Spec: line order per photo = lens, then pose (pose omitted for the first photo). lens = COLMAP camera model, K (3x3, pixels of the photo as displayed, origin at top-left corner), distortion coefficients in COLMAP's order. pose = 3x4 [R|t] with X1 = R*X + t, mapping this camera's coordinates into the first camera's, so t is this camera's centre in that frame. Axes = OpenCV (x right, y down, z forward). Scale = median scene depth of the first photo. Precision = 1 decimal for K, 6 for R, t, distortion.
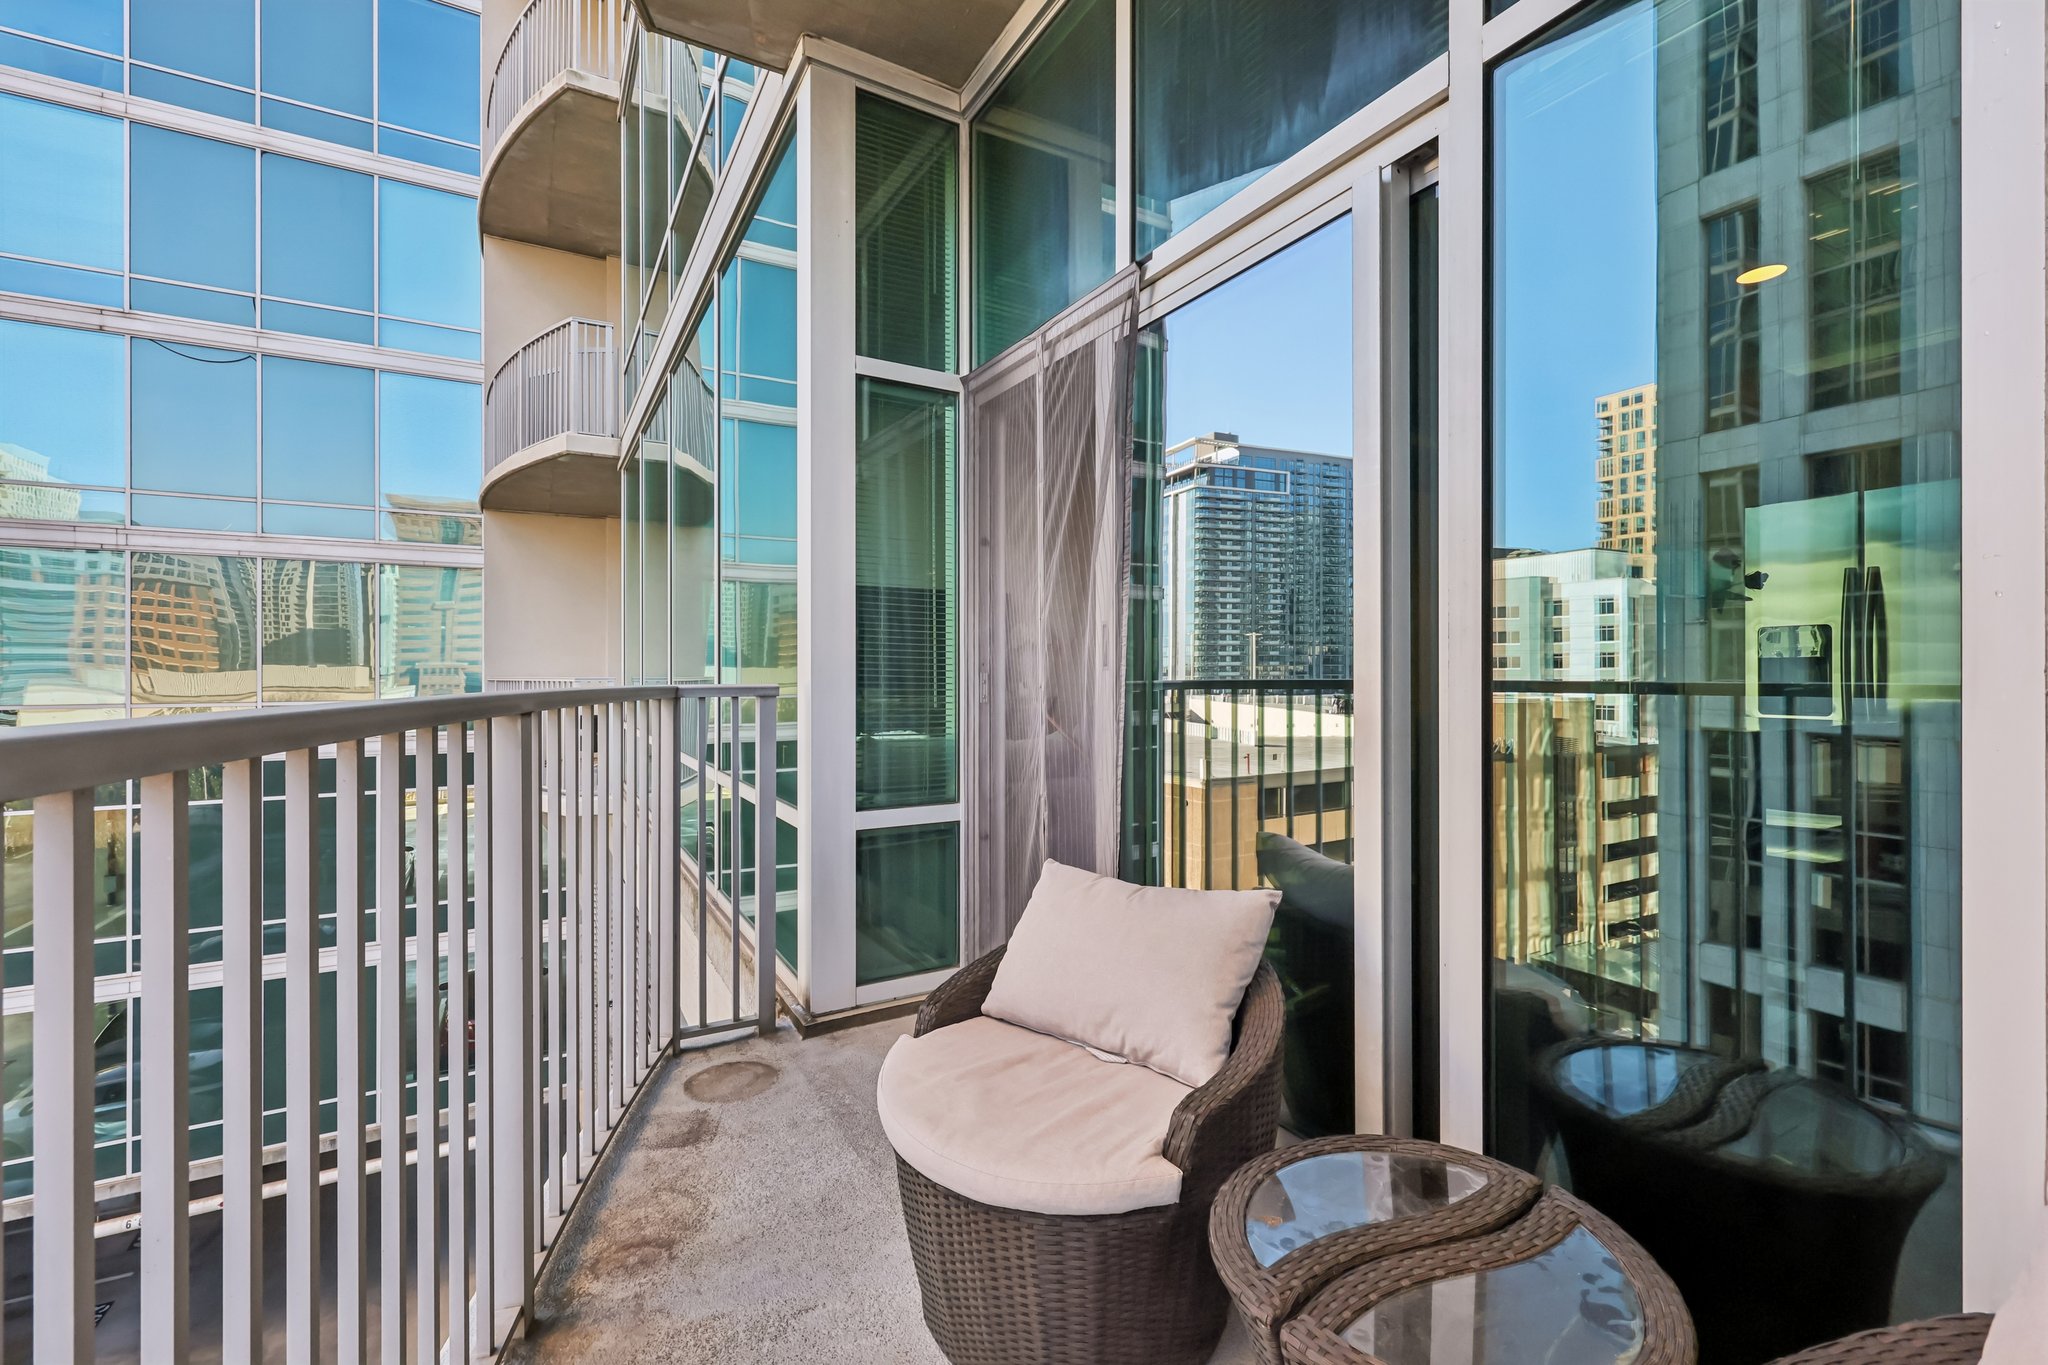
lens RADIAL K [[875.8, 0, 1020.2], [0, 875.8, 678.0], [0, 0, 1]] dist [0.003495, 0.001008]
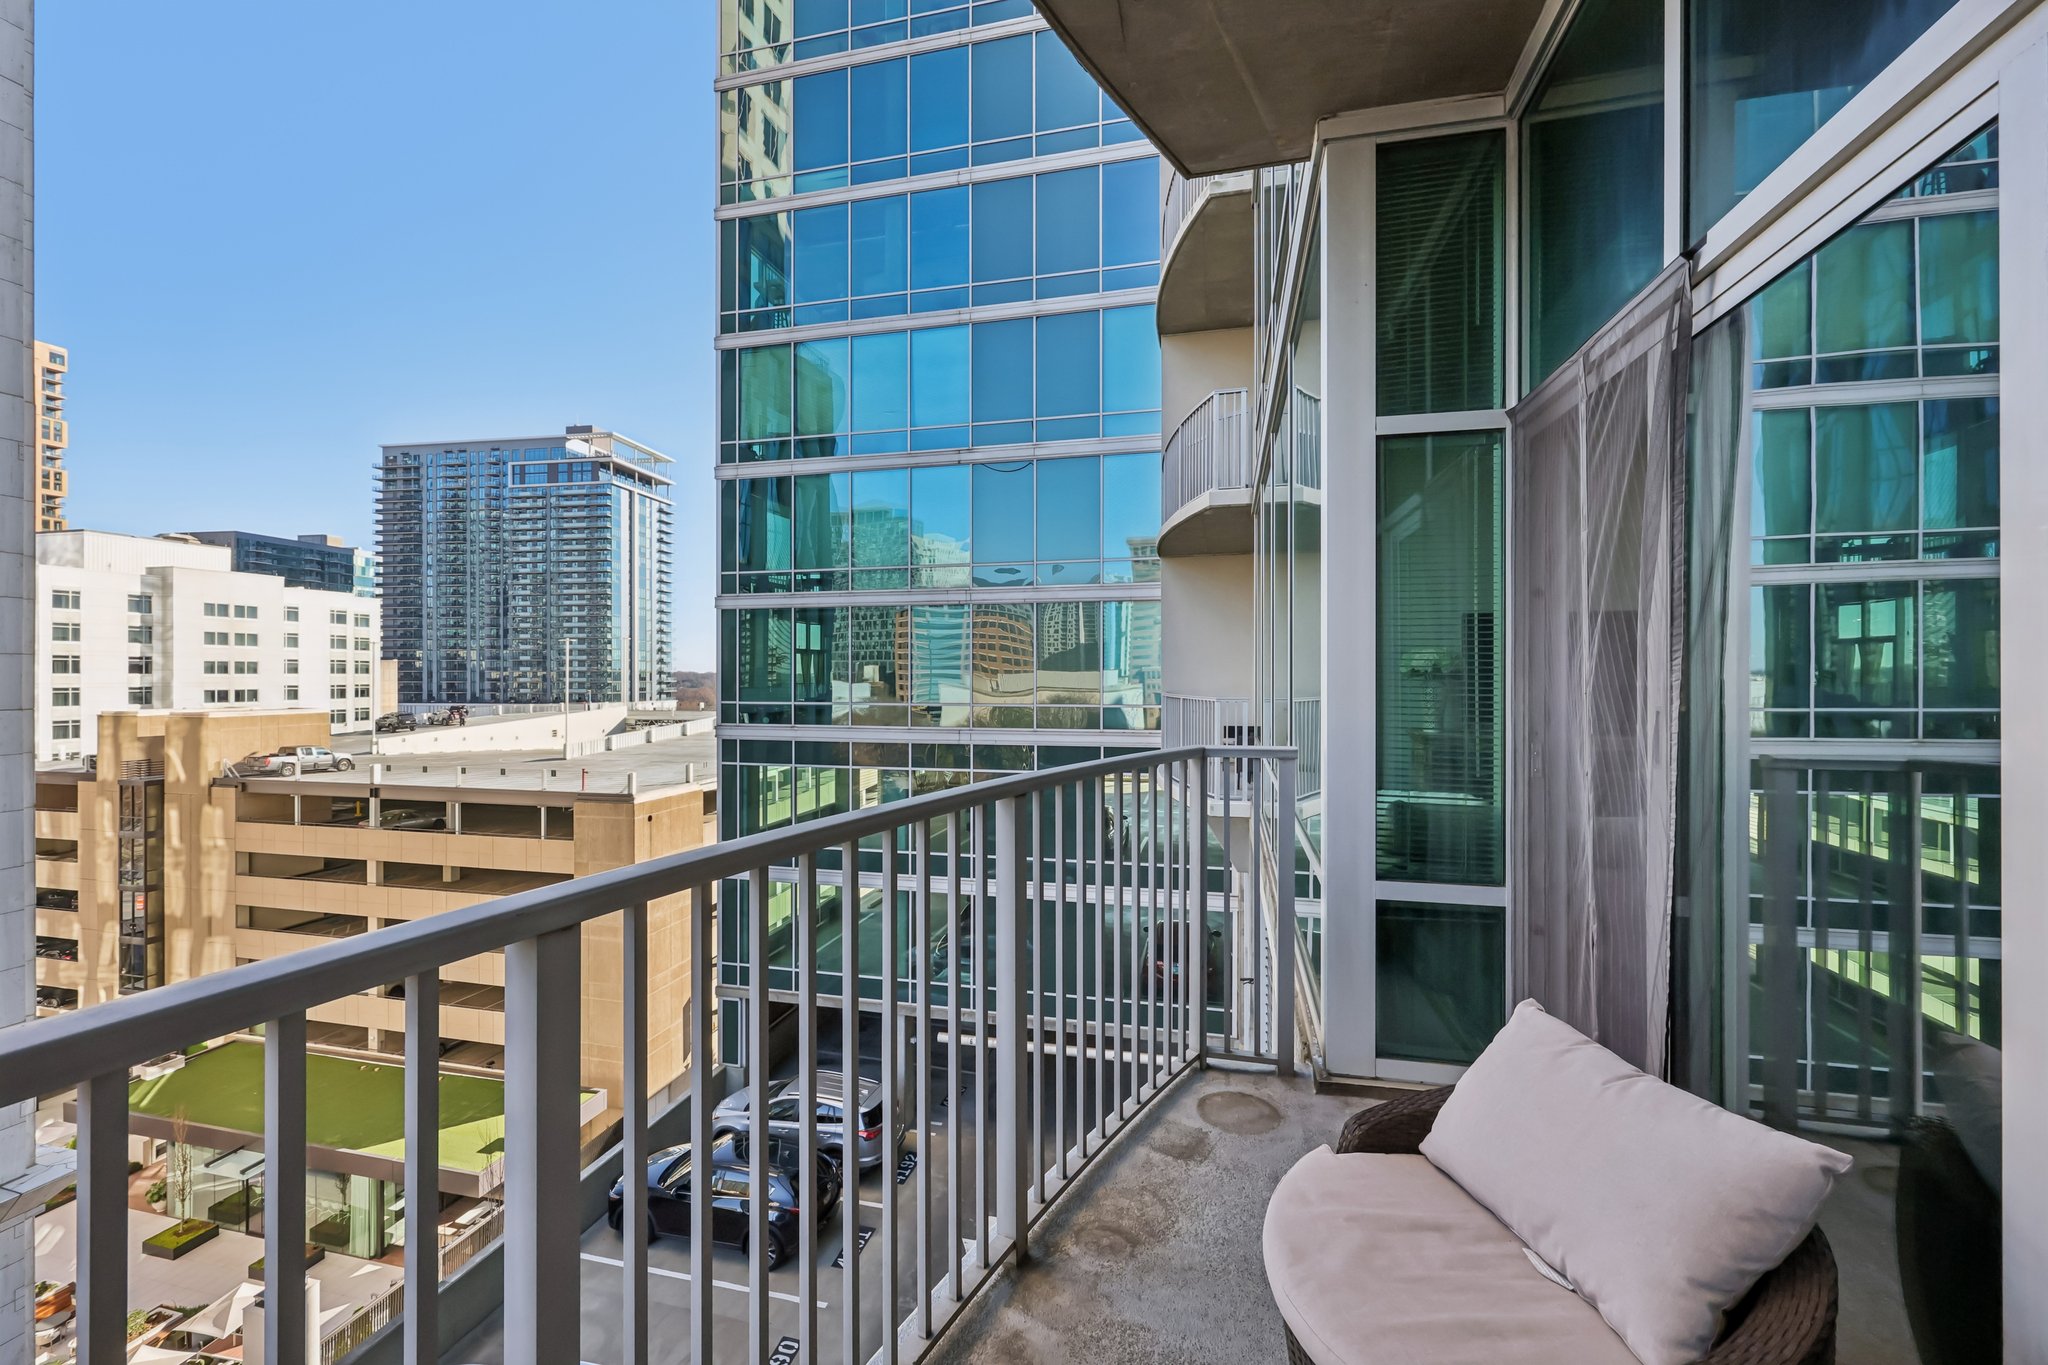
lens RADIAL K [[824.6, 0, 1023.4], [0, 824.6, 680.9], [0, 0, 1]] dist [0.001746, -0.000526]
pose [[0.727637, 0.005969, -0.685936, 0.163479], [-0.001927, 0.999976, 0.006658, -0.079116], [0.685959, -0.003523, 0.727631, 0.055909]]
